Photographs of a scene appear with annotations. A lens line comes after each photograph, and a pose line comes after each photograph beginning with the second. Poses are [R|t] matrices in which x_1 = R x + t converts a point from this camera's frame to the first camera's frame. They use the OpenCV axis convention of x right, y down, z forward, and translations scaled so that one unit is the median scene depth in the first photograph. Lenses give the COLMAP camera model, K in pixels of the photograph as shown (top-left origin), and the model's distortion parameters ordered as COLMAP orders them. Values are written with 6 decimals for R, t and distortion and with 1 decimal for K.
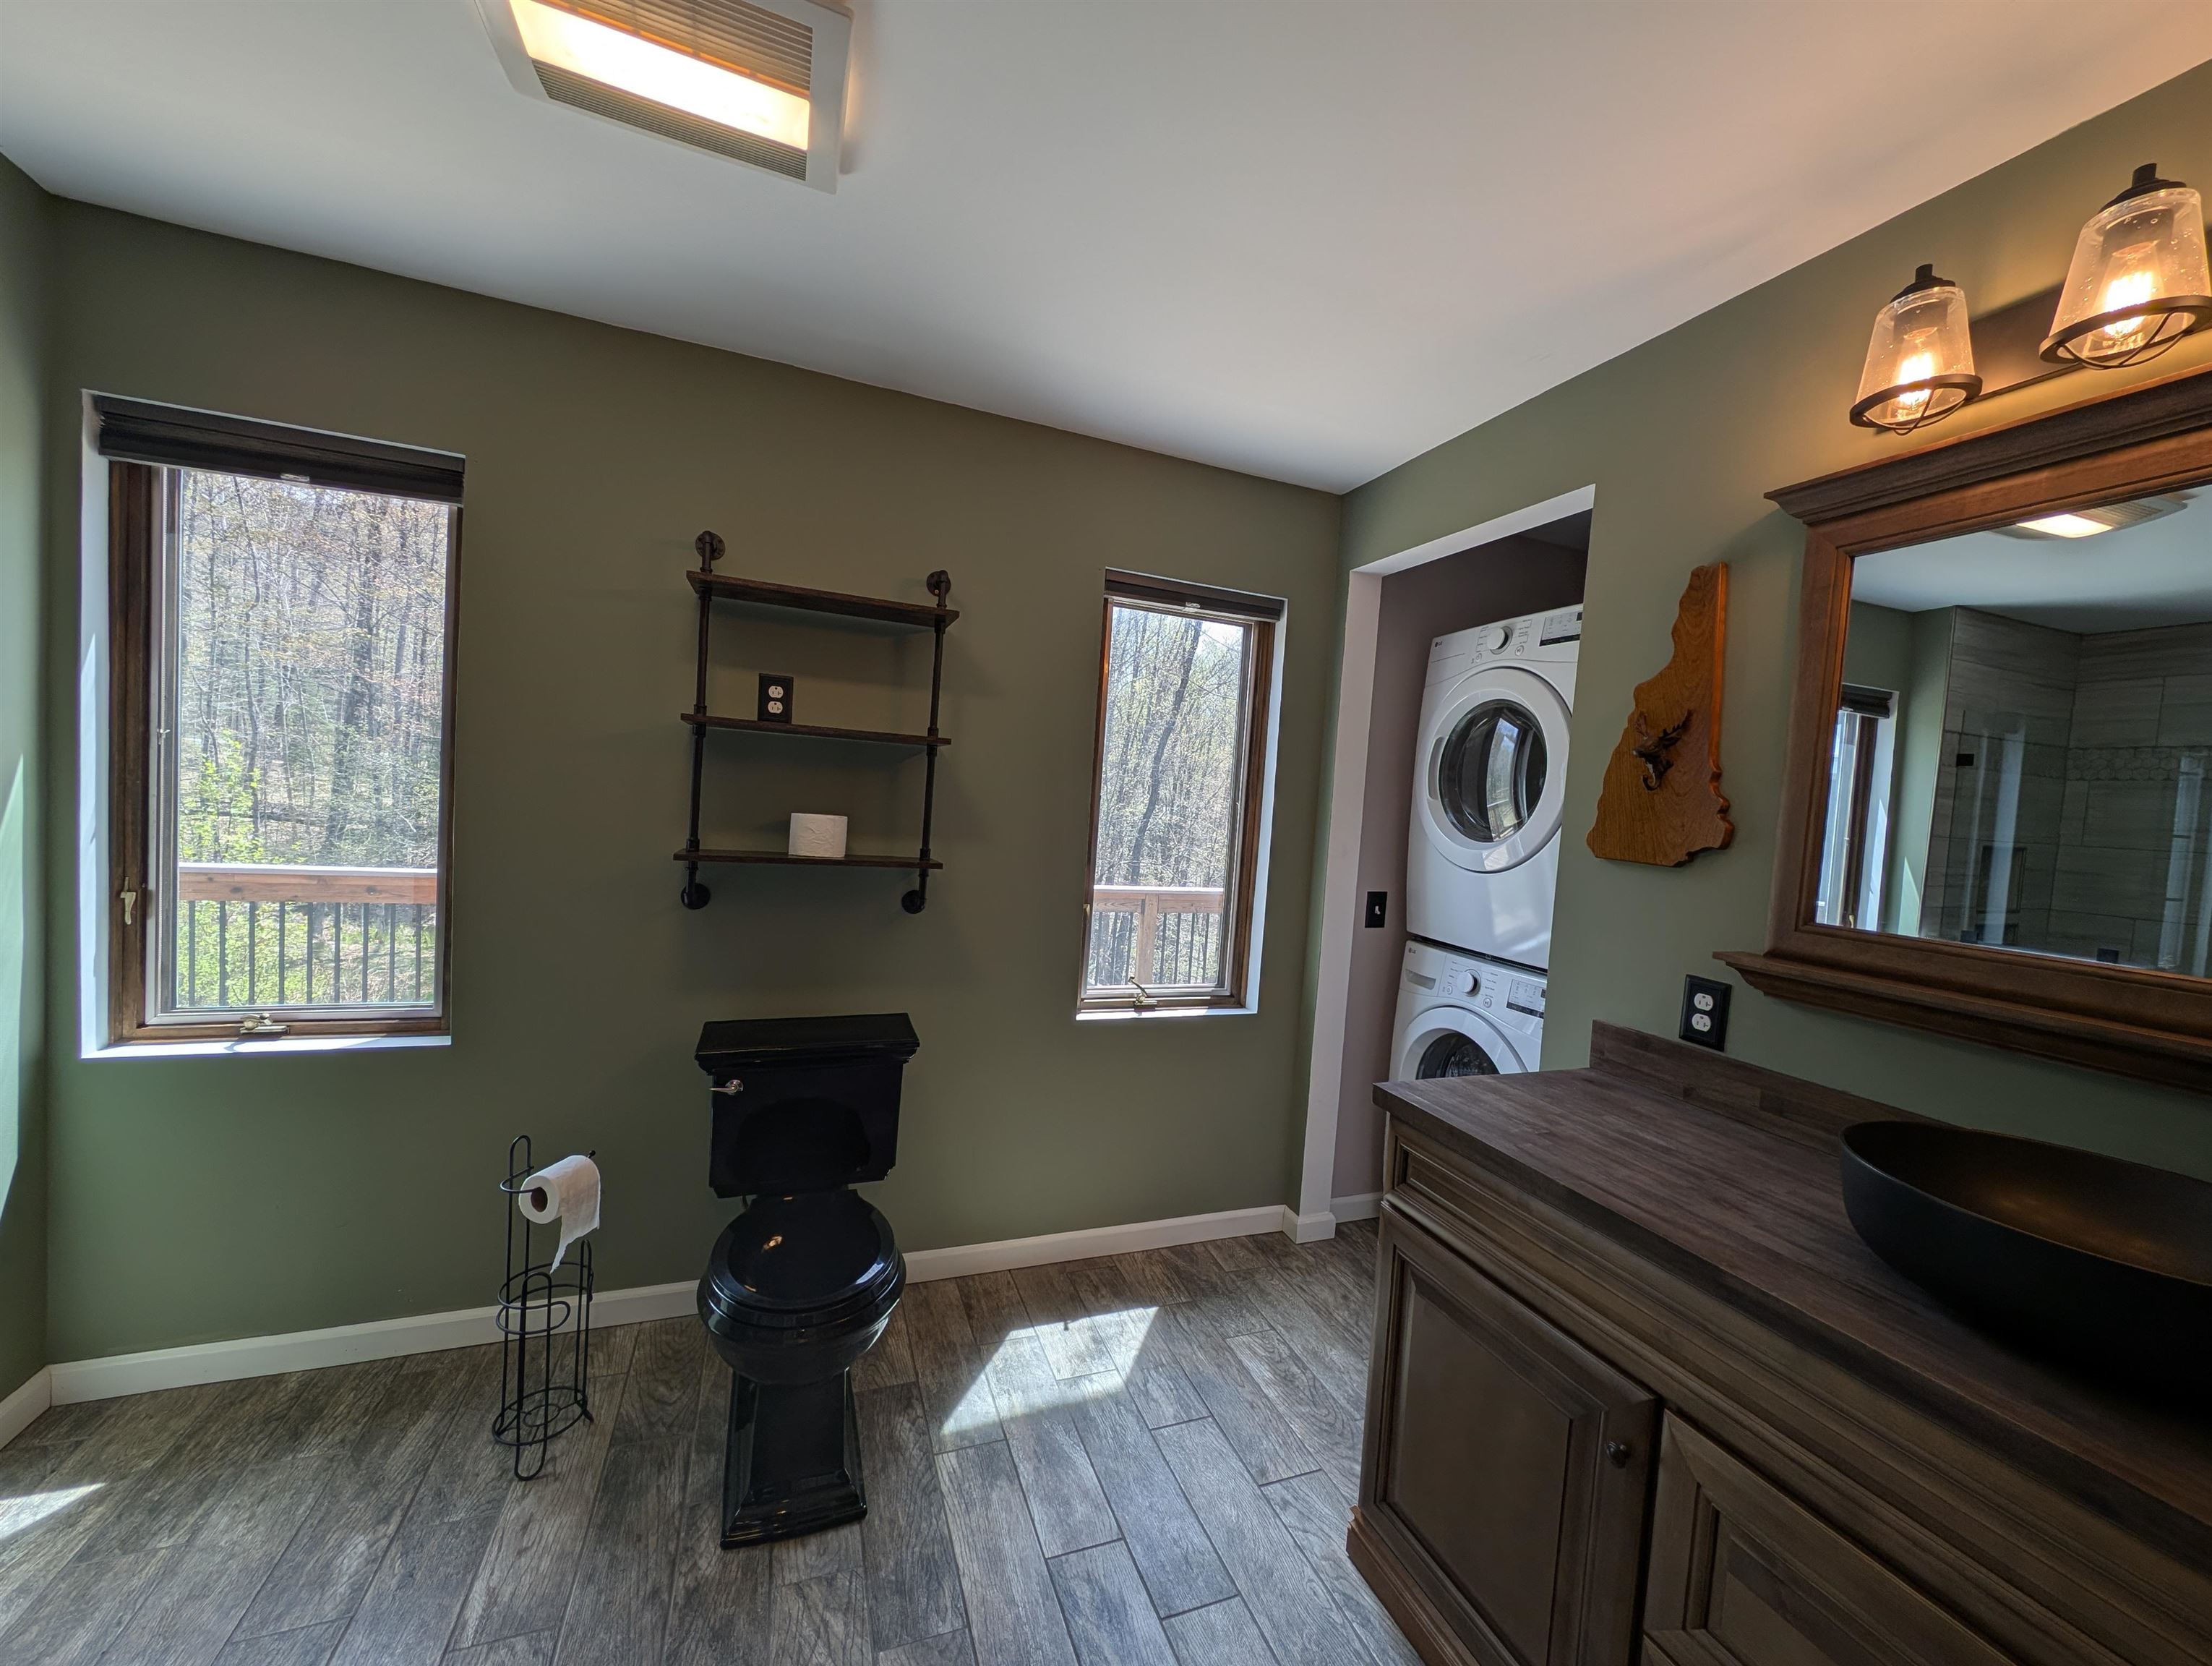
lens RADIAL K [[846.1, 0, 1096.7], [0, 846.1, 838.0], [0, 0, 1]] dist [0.003976, -0.000398]
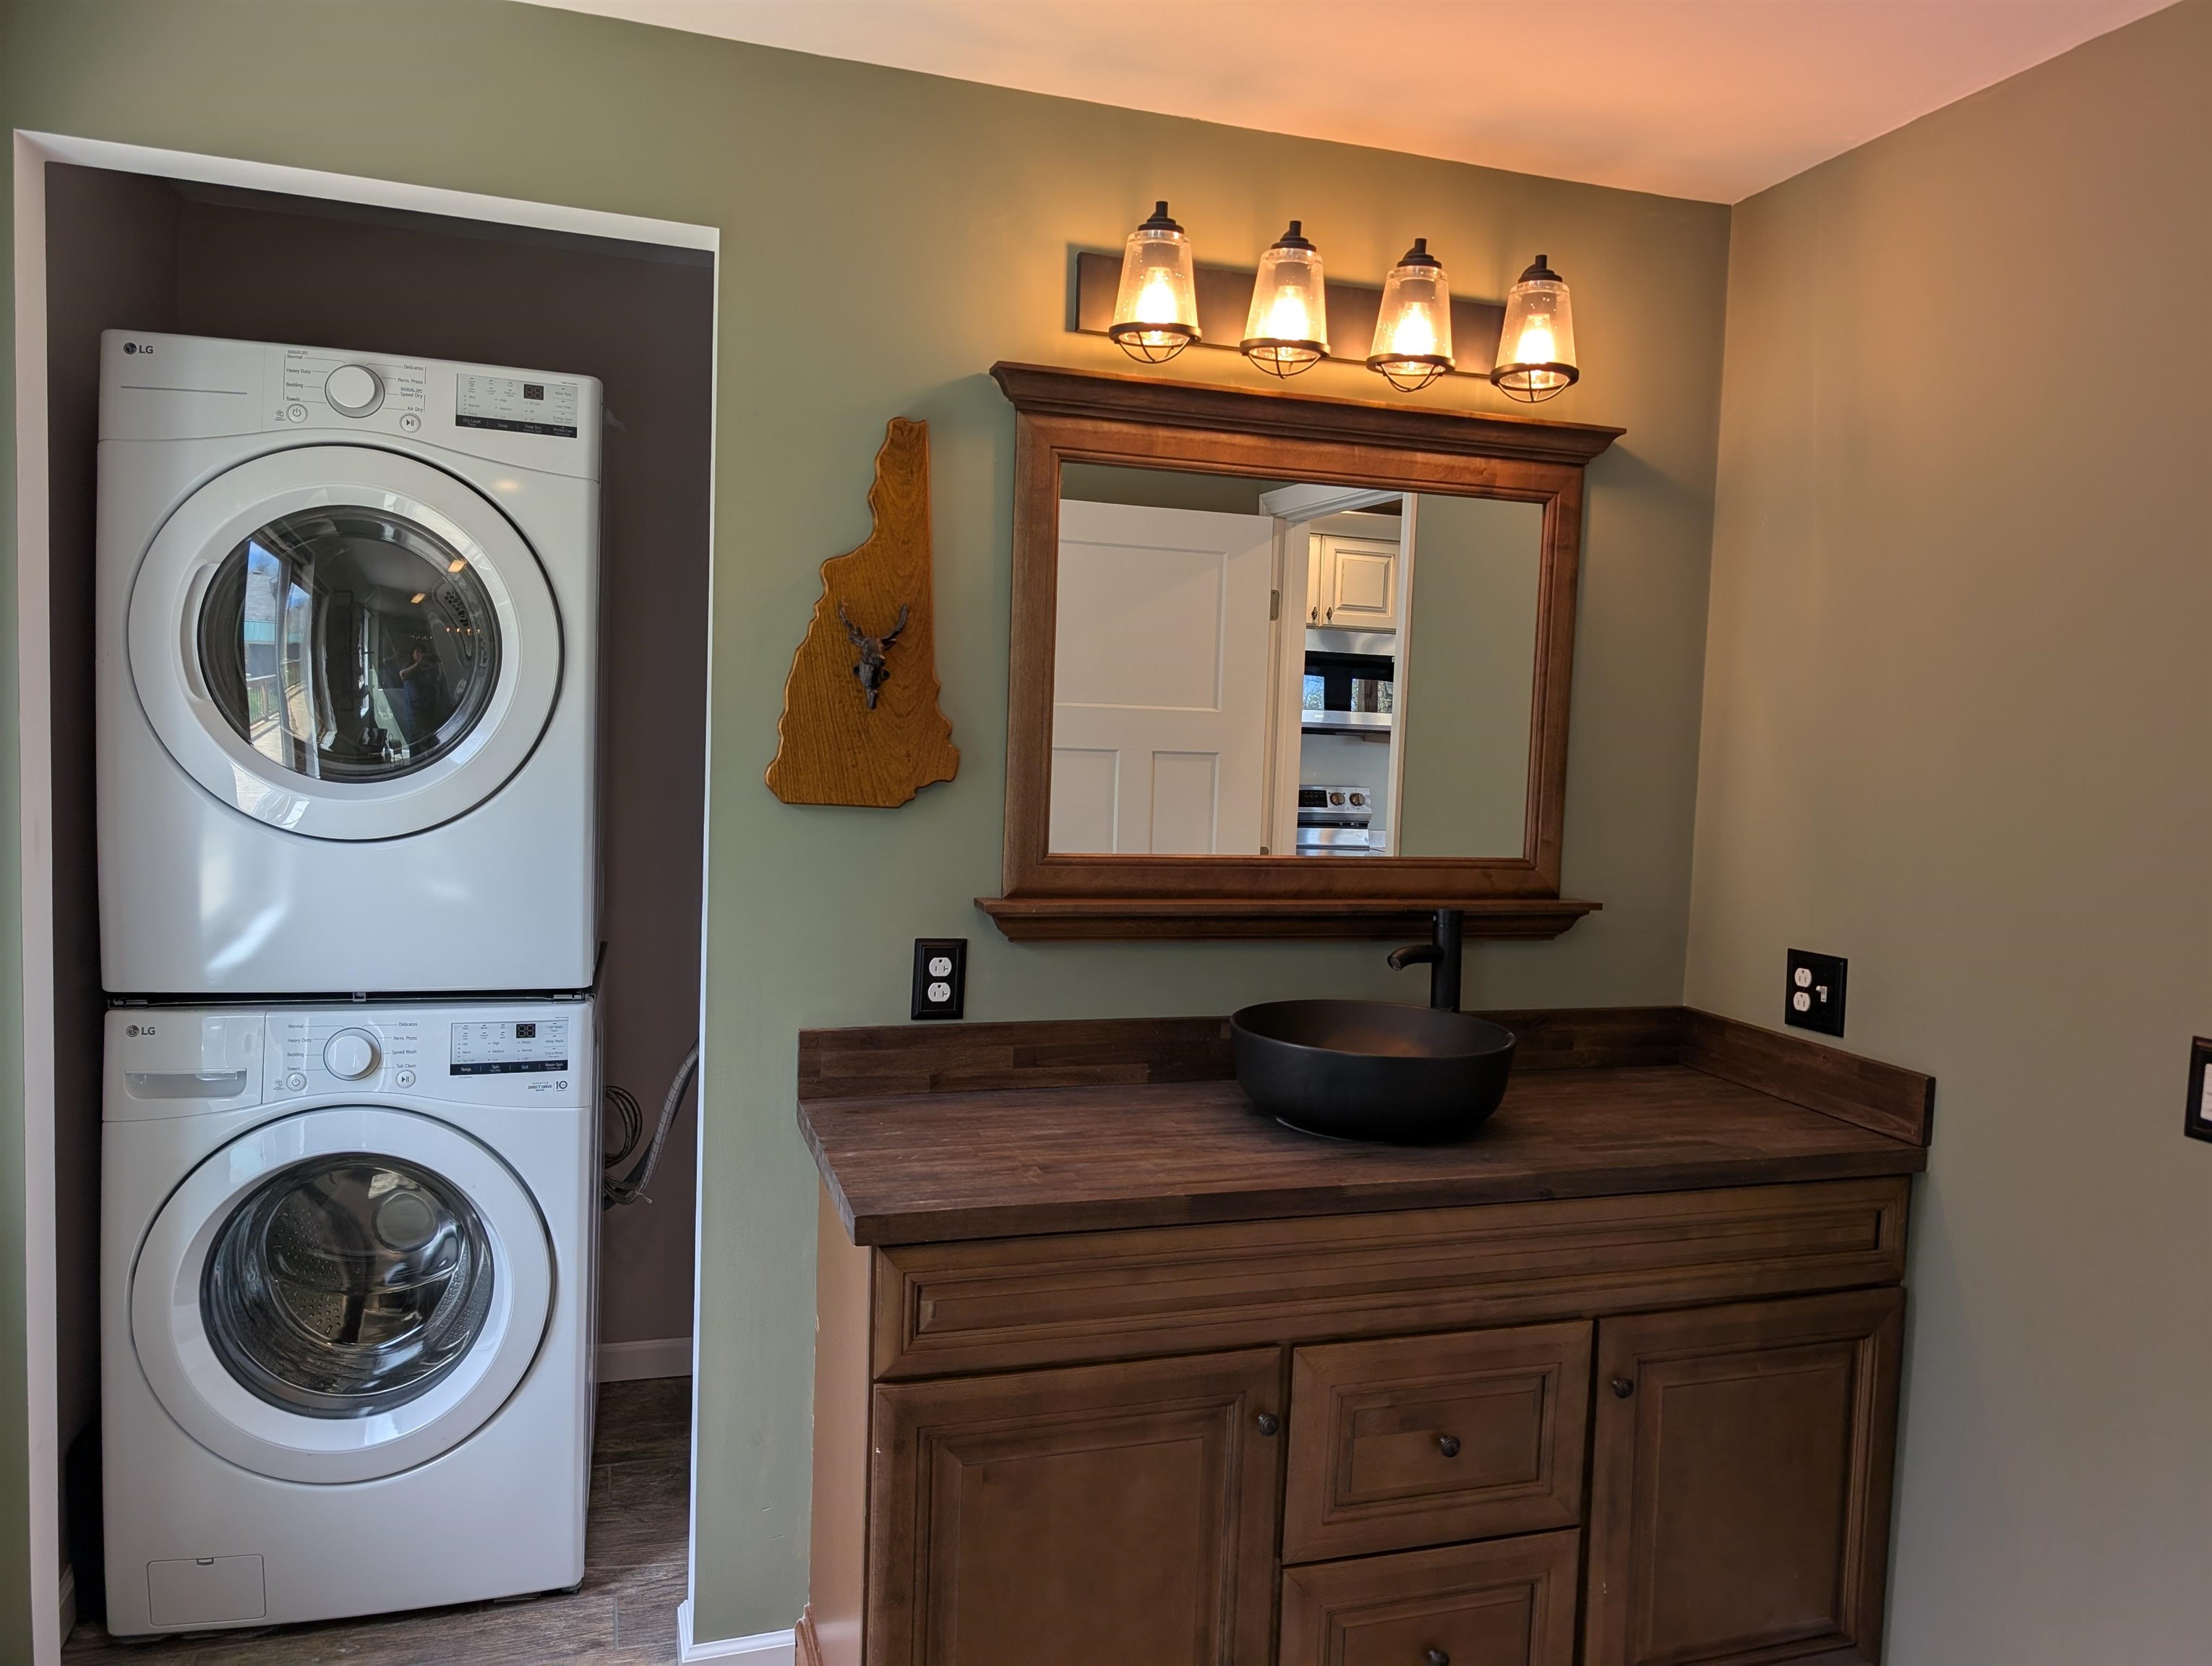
lens RADIAL K [[1608.0, 0, 1102.4], [0, 1608.0, 825.1], [0, 0, 1]] dist [0.044450, -0.036043]
pose [[0.022810, -0.129885, 0.991267, -0.922104], [0.013030, 0.991479, 0.129613, -0.163335], [-0.999655, 0.009960, 0.024309, 0.914200]]
